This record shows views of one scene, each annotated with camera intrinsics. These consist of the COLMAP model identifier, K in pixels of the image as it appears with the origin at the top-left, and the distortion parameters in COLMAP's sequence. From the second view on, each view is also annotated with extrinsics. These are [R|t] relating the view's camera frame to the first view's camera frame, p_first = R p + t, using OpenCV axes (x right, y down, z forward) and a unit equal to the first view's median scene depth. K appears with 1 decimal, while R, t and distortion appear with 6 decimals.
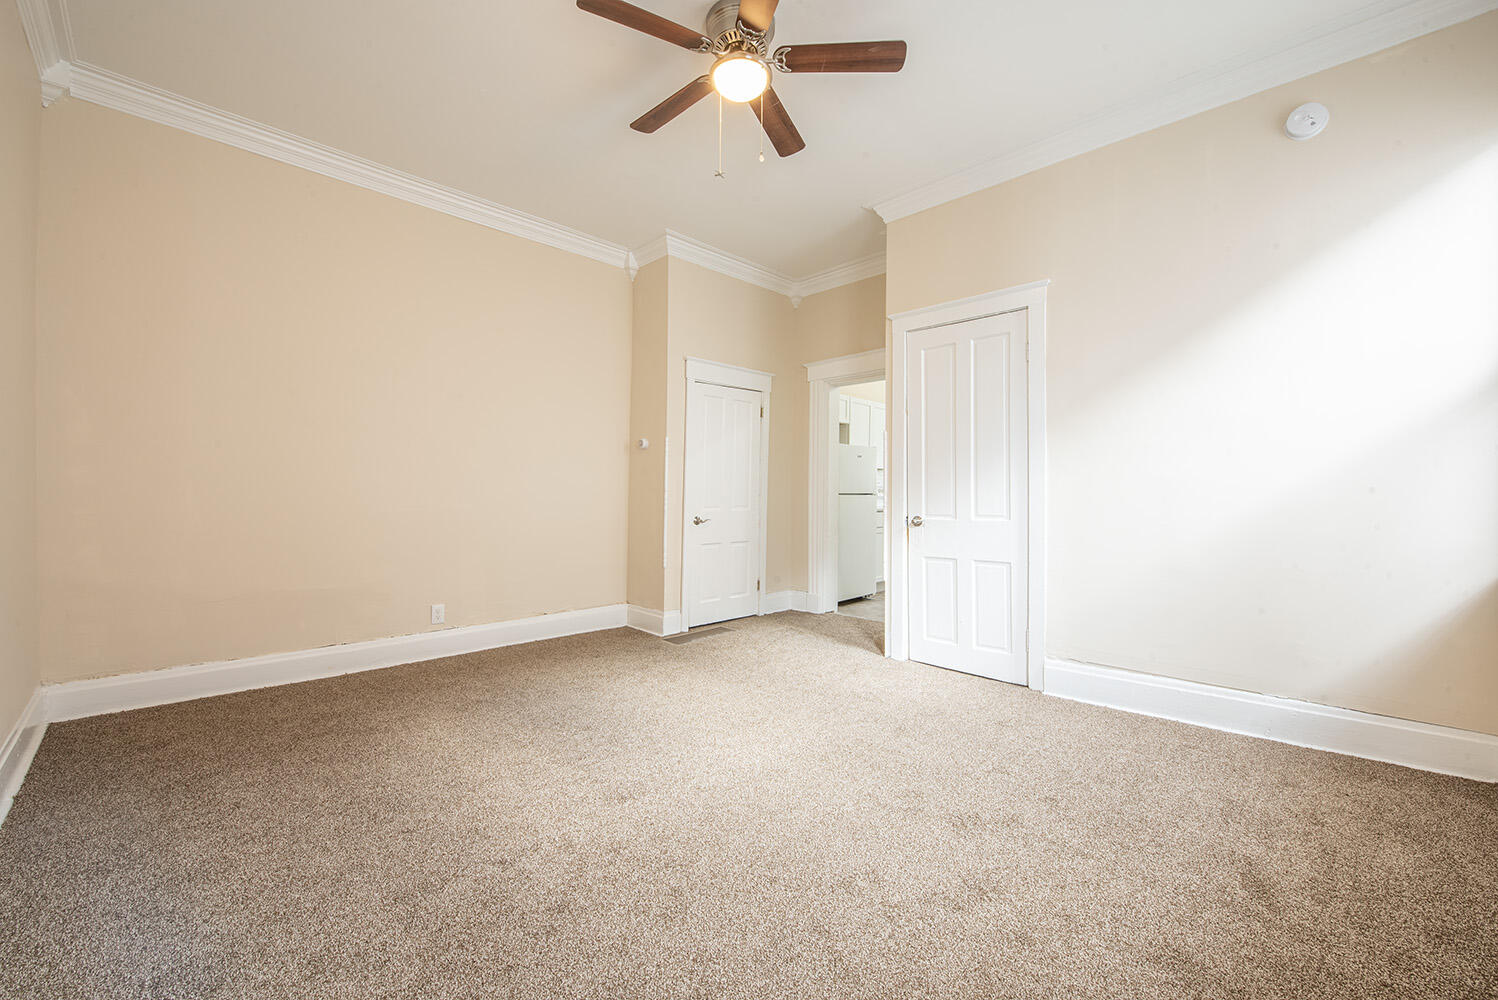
lens RADIAL K [[610.9, 0, 752.3], [0, 610.9, 503.0], [0, 0, 1]] dist [-0.015581, 0.000178]
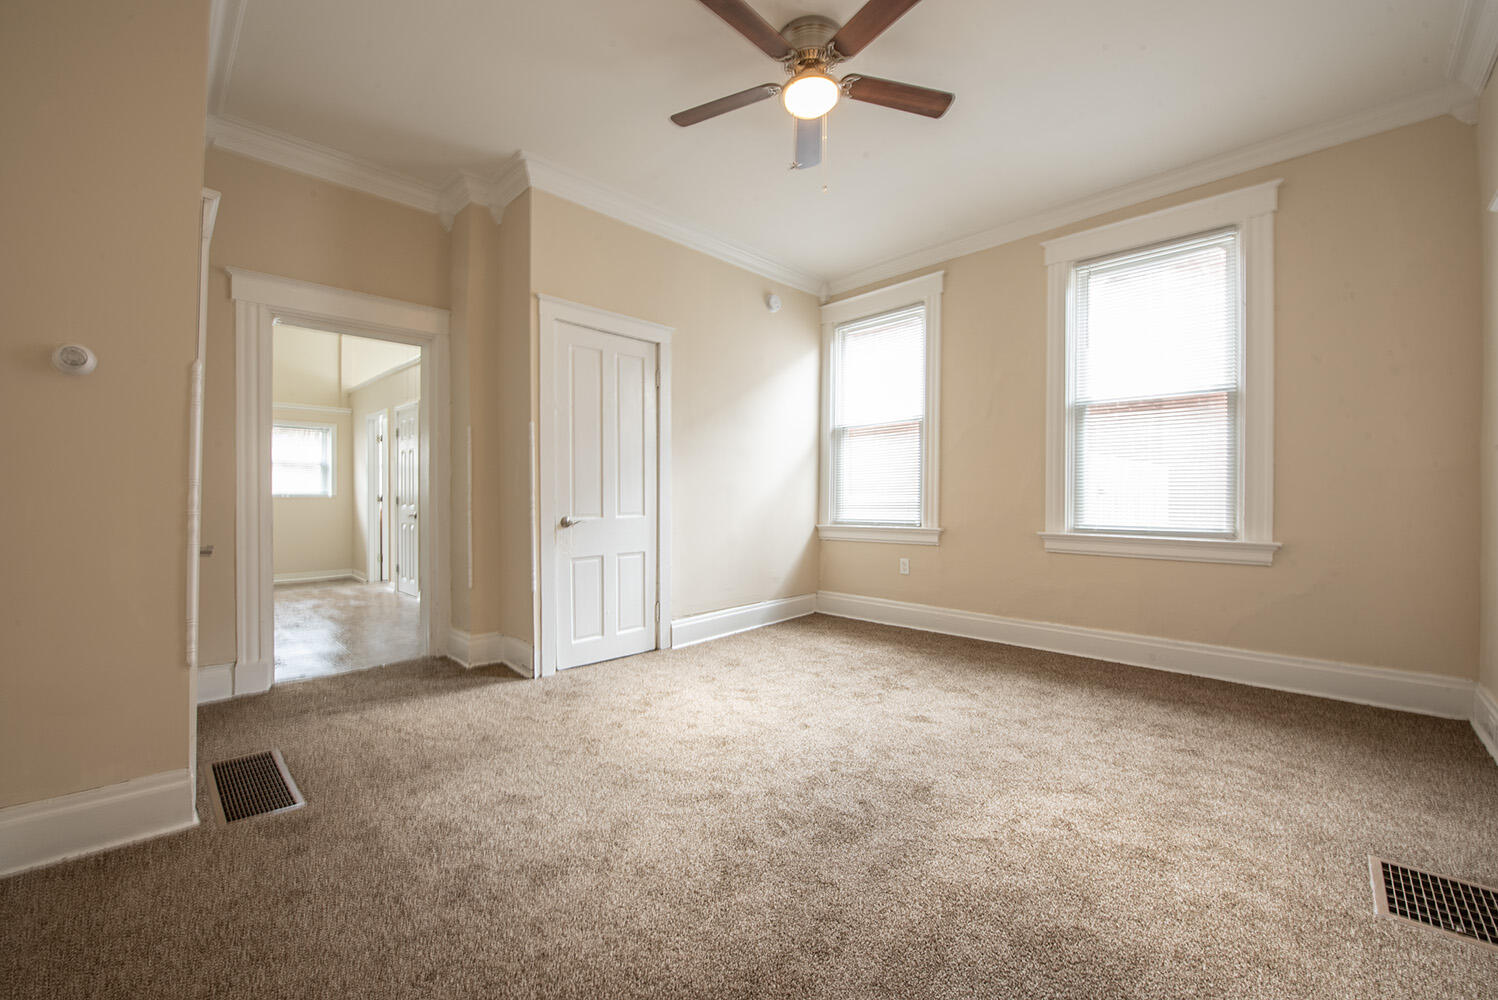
lens RADIAL K [[610.9, 0, 751.2], [0, 610.9, 499.6], [0, 0, 1]] dist [-0.015581, 0.000178]
pose [[-0.023293, -0.011843, 0.999659, -0.757662], [0.010397, 0.999873, 0.012088, -0.015857], [-0.999675, 0.010675, -0.023167, 0.796135]]
